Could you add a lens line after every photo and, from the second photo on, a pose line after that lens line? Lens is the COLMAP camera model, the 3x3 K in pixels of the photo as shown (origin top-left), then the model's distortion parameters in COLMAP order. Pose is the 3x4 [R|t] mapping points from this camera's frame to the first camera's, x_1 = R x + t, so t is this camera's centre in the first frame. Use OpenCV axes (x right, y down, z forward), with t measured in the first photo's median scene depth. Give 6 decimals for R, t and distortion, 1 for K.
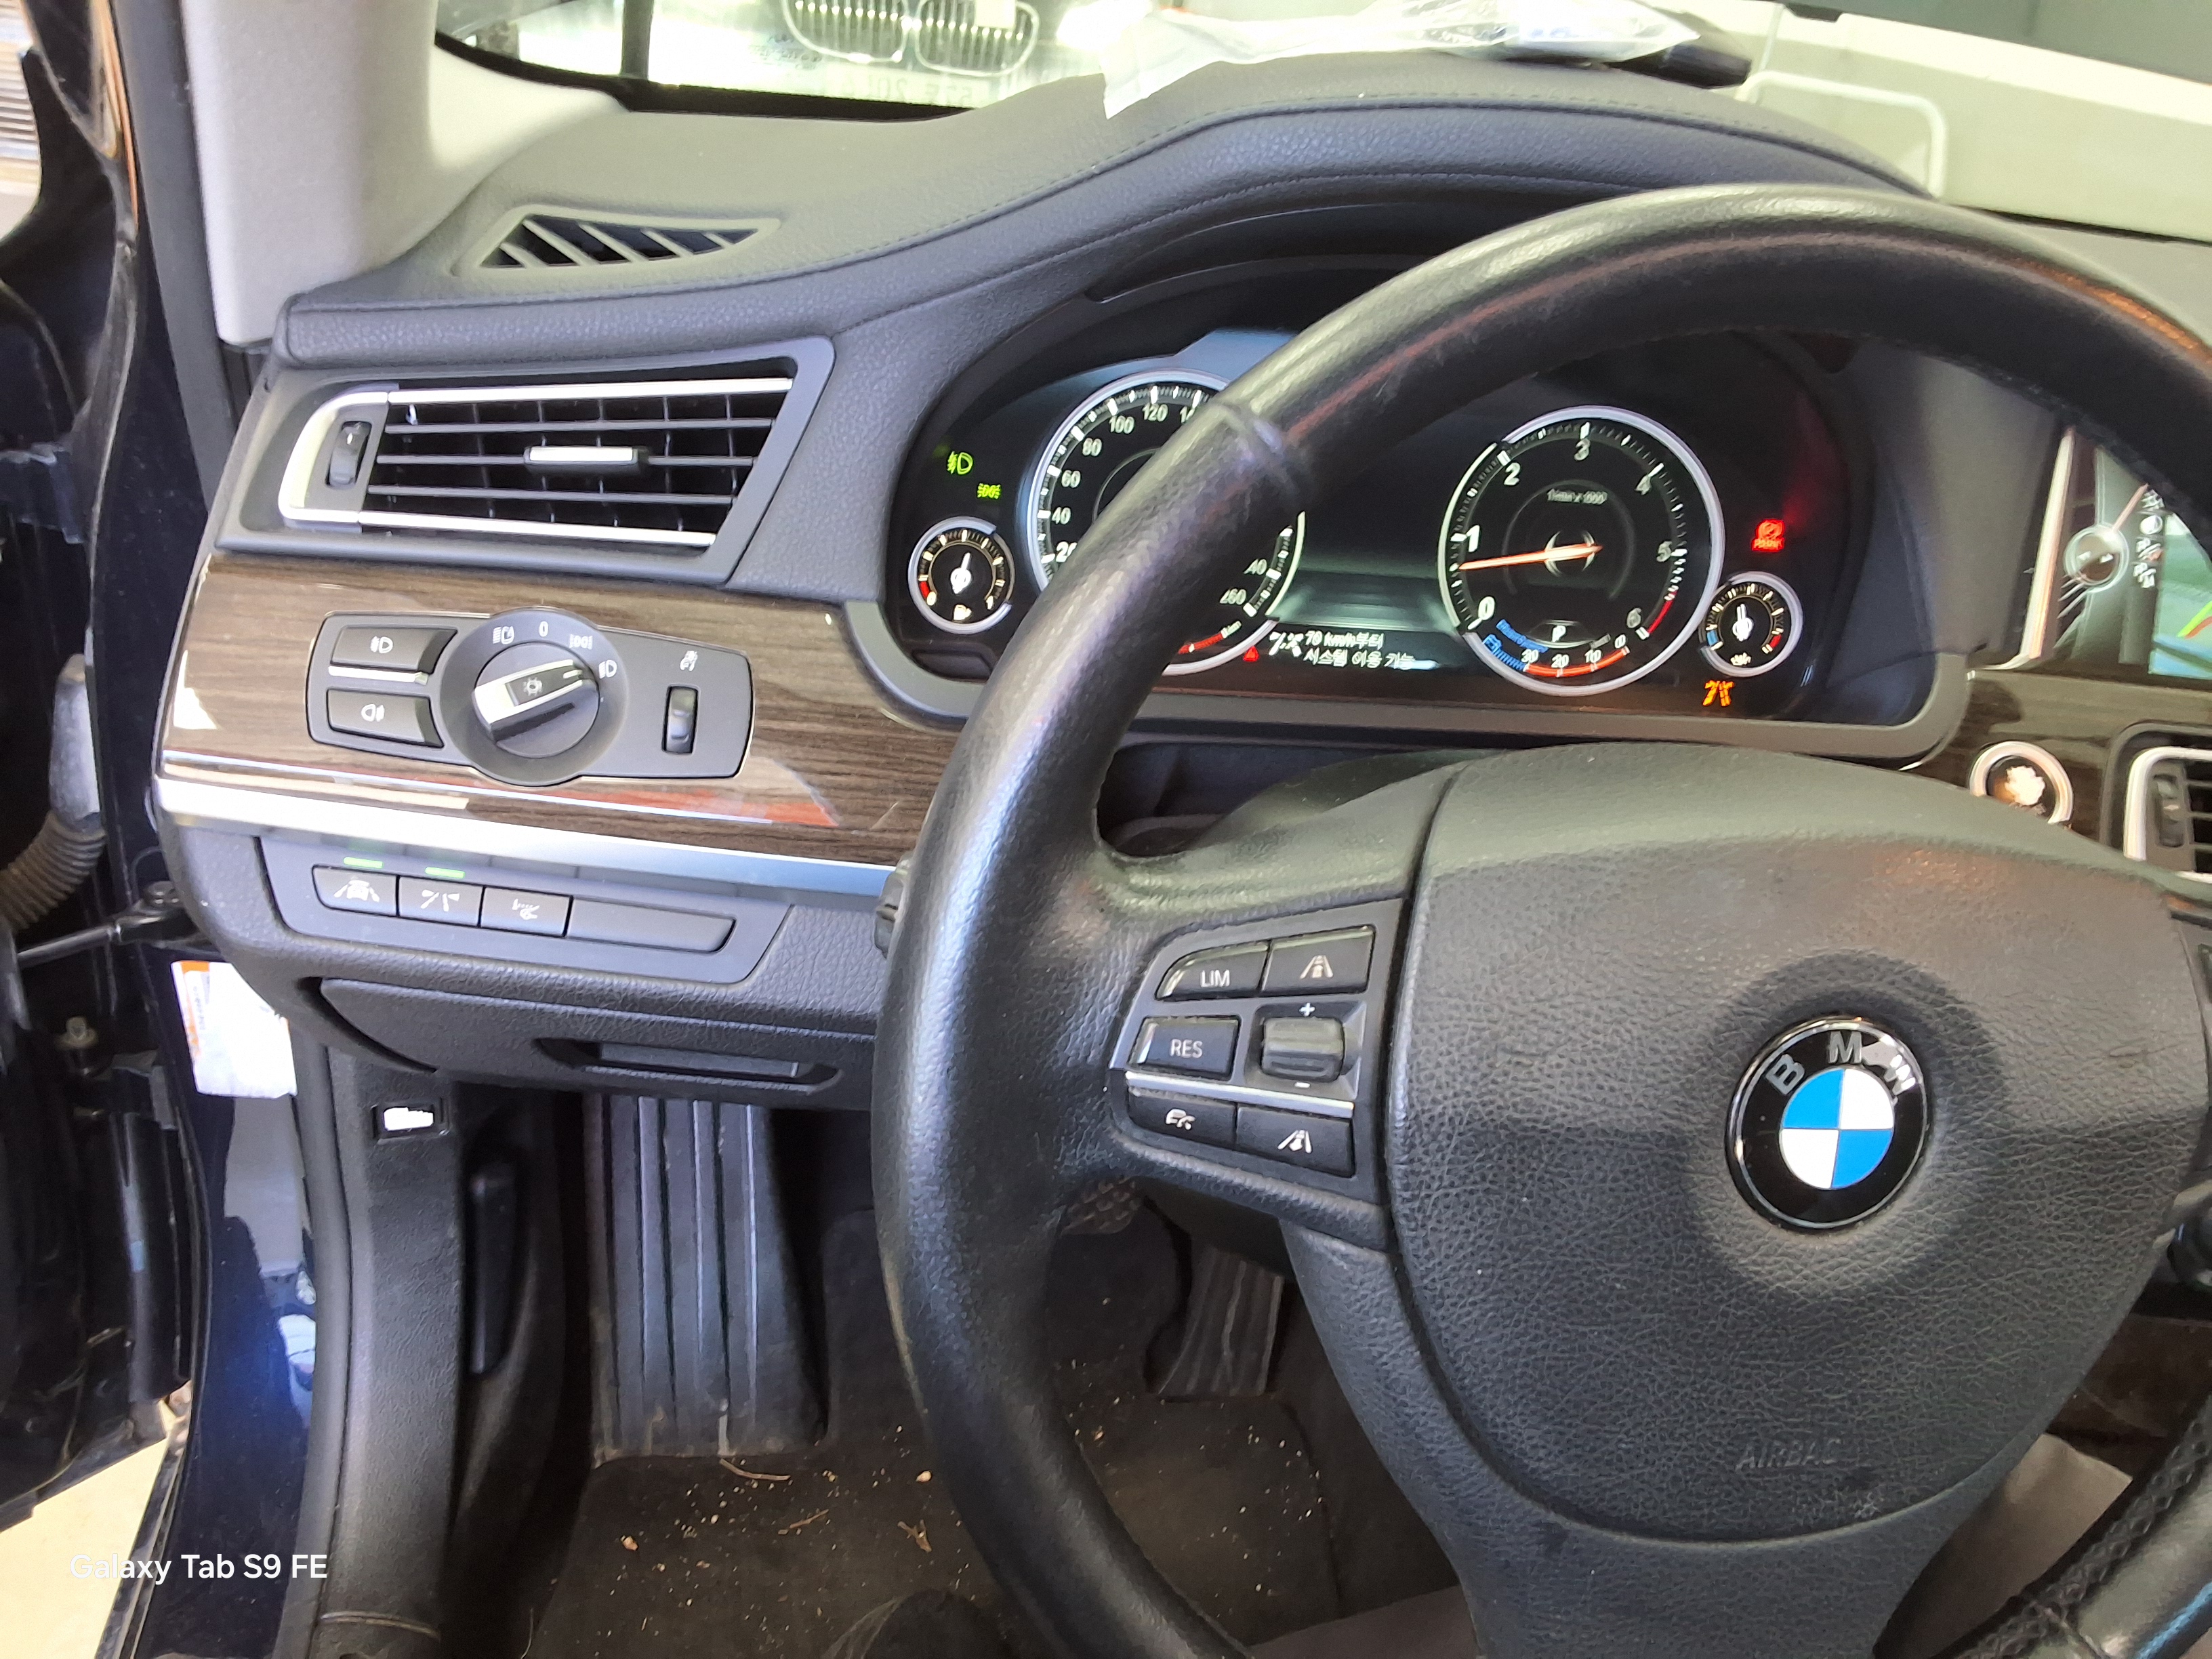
lens RADIAL K [[1817.0, 0, 1099.7], [0, 1817.0, 839.8], [0, 0, 1]] dist [0.082303, -0.093447]
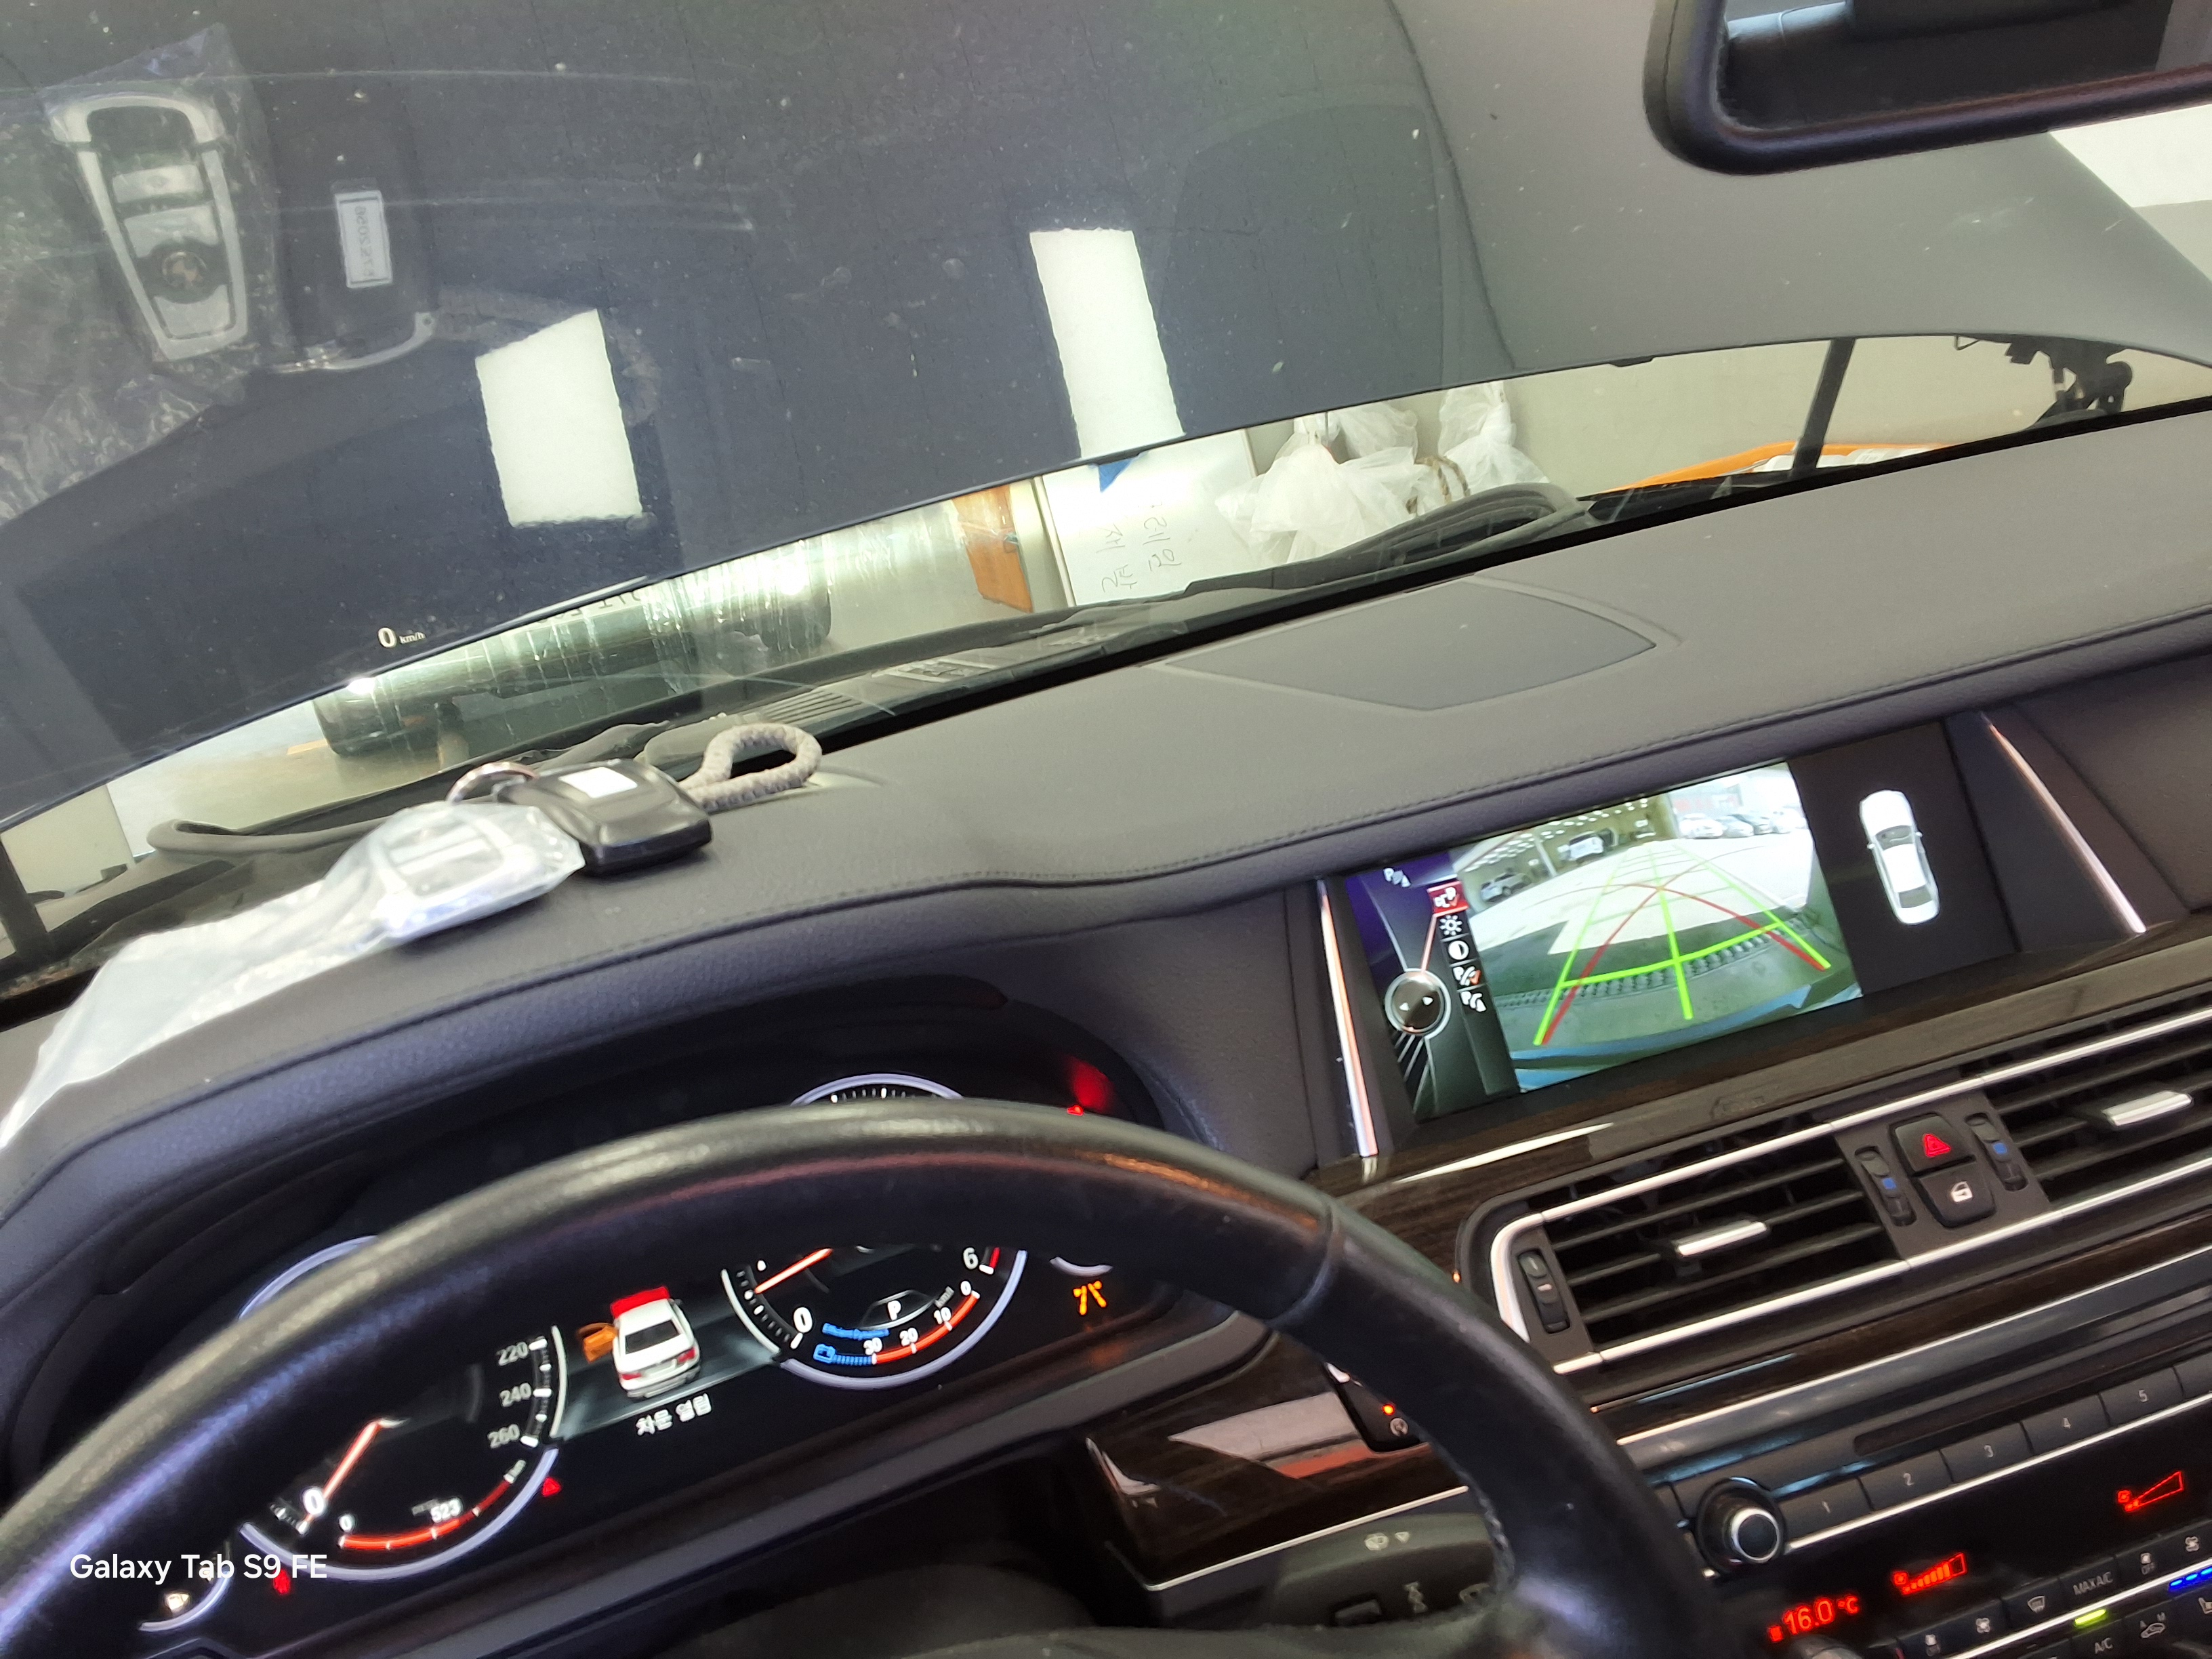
lens RADIAL K [[1817.0, 0, 1110.9], [0, 1817.0, 828.5], [0, 0, 1]] dist [0.082303, -0.093447]
pose [[0.932894, -0.350164, 0.084228, 0.363000], [0.359386, 0.920337, -0.154344, -0.155945], [-0.023472, 0.174257, 0.984420, 0.063255]]
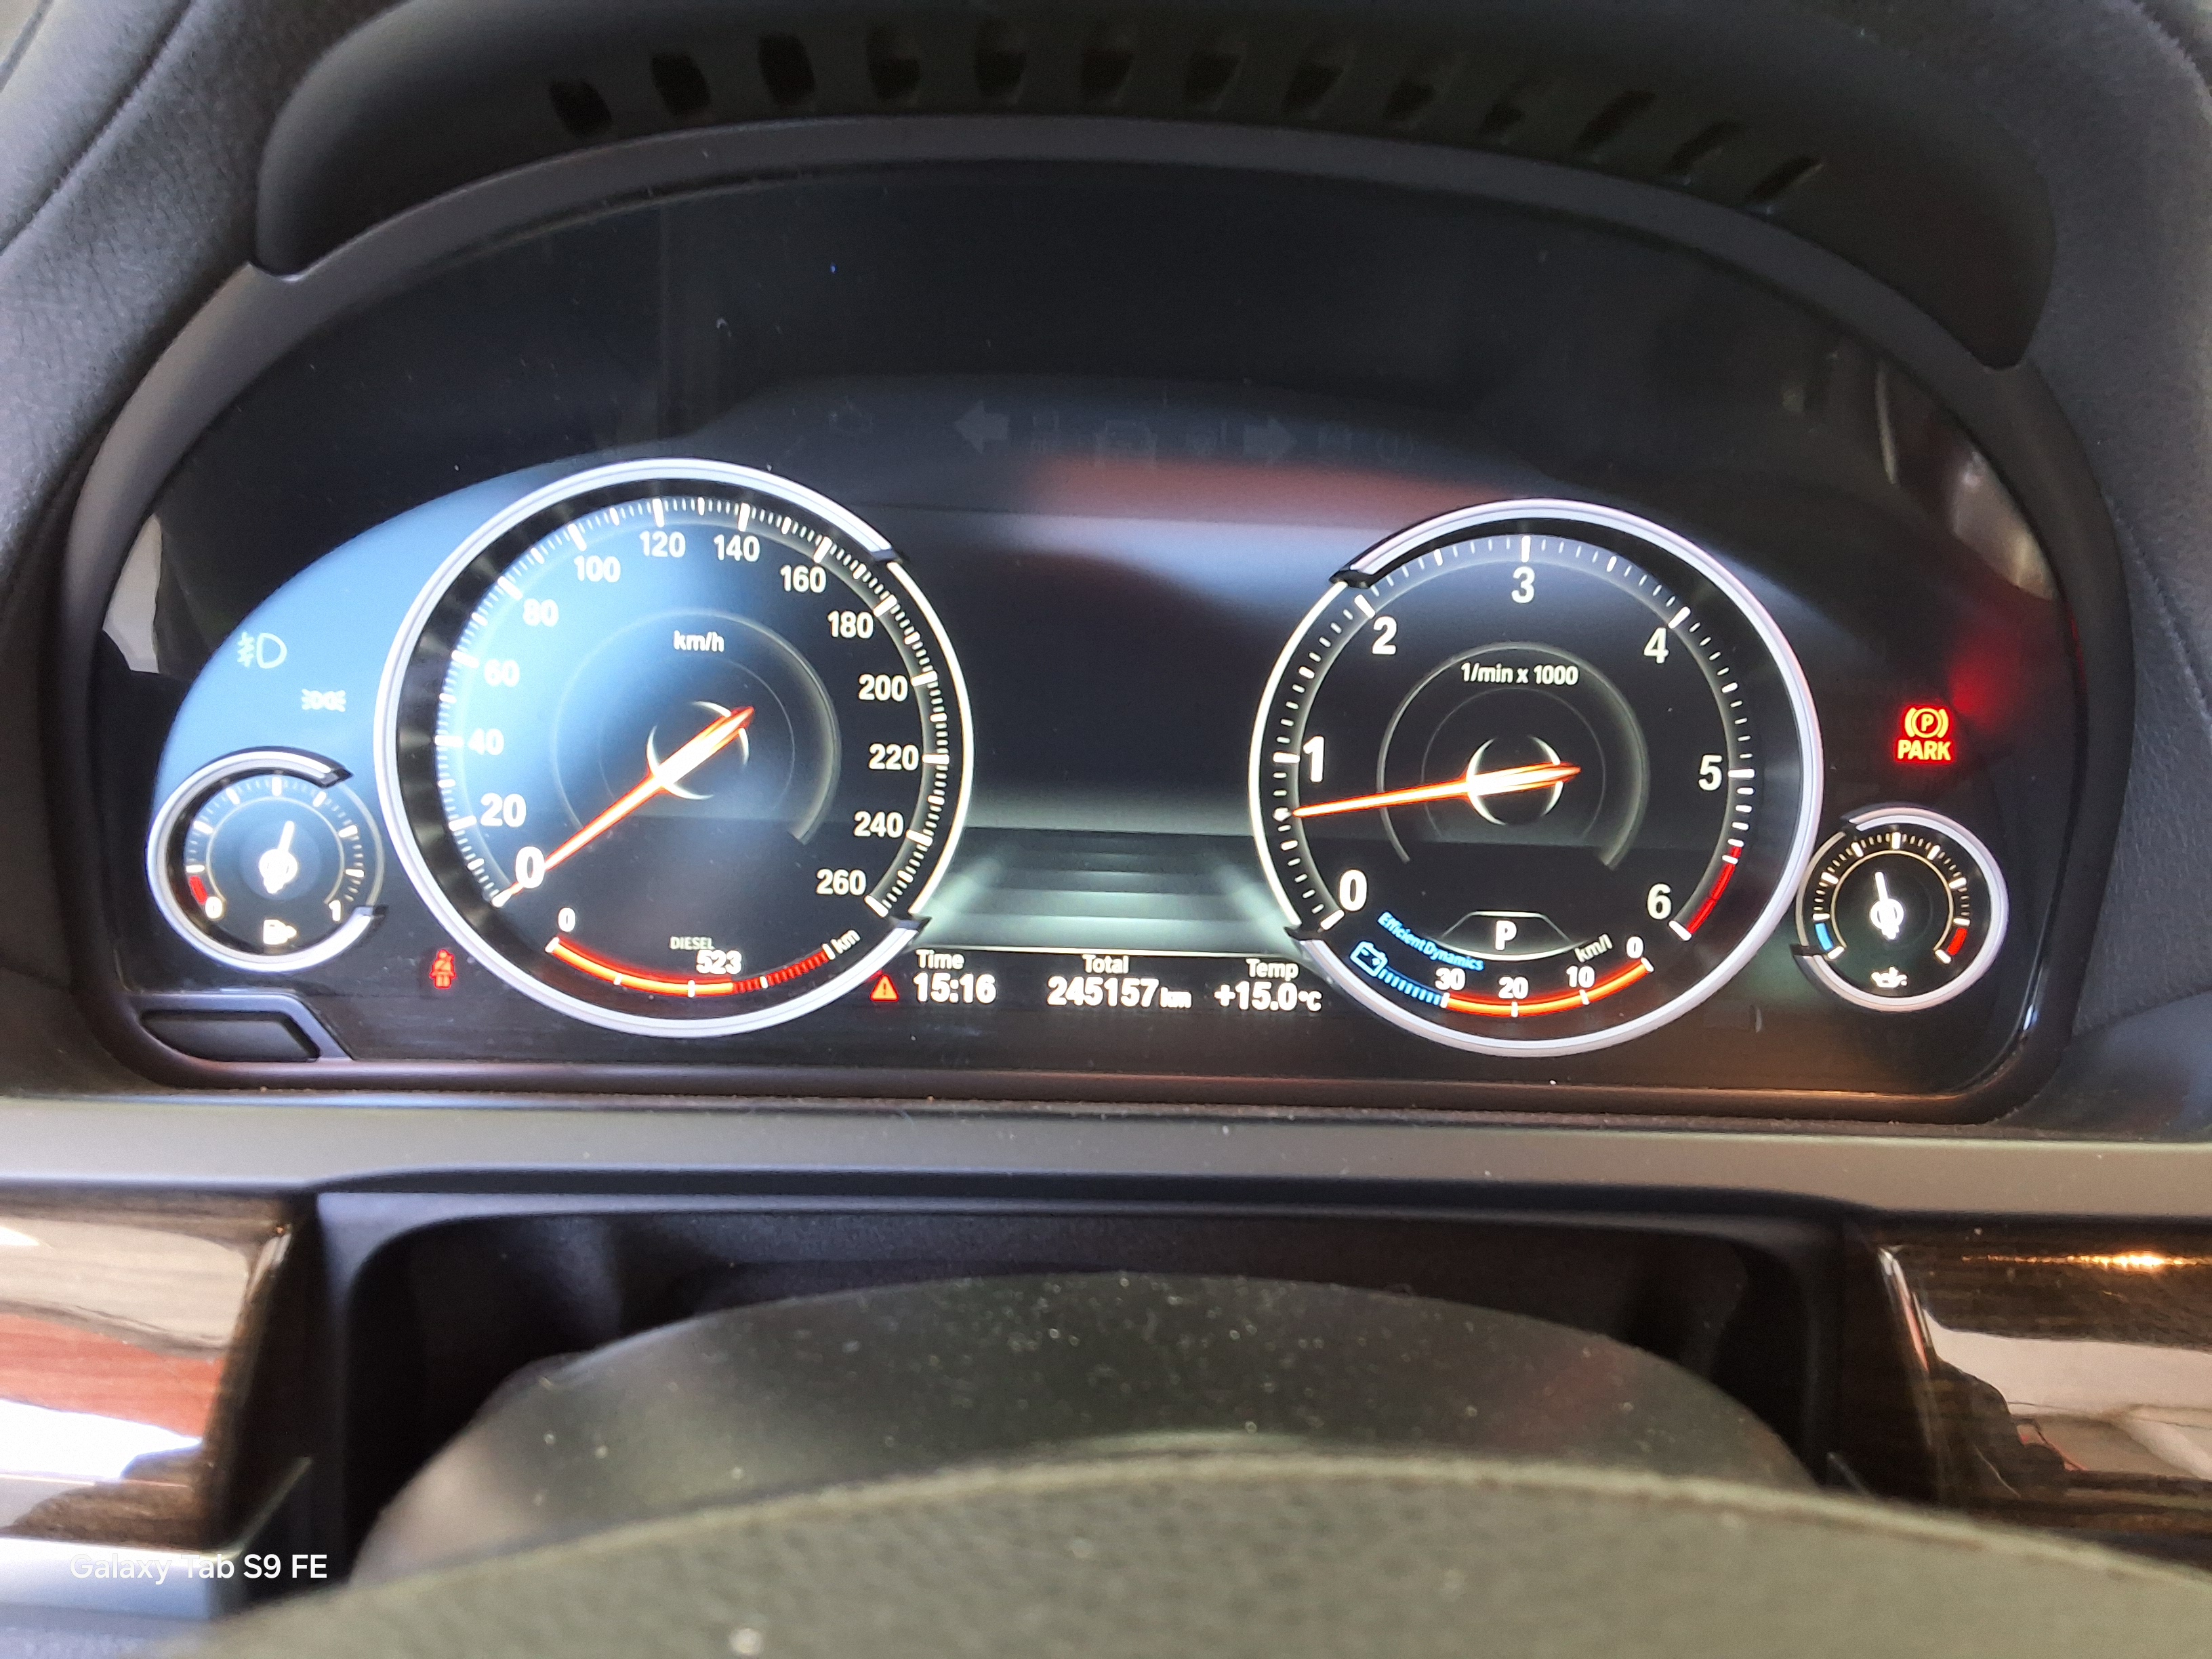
lens RADIAL K [[1817.0, 0, 1104.5], [0, 1817.0, 817.5], [0, 0, 1]] dist [0.082303, -0.093447]
pose [[0.987945, -0.030726, -0.151728, 0.221321], [0.009010, 0.989857, -0.141785, -0.074497], [0.154546, 0.138708, 0.978200, 0.479982]]
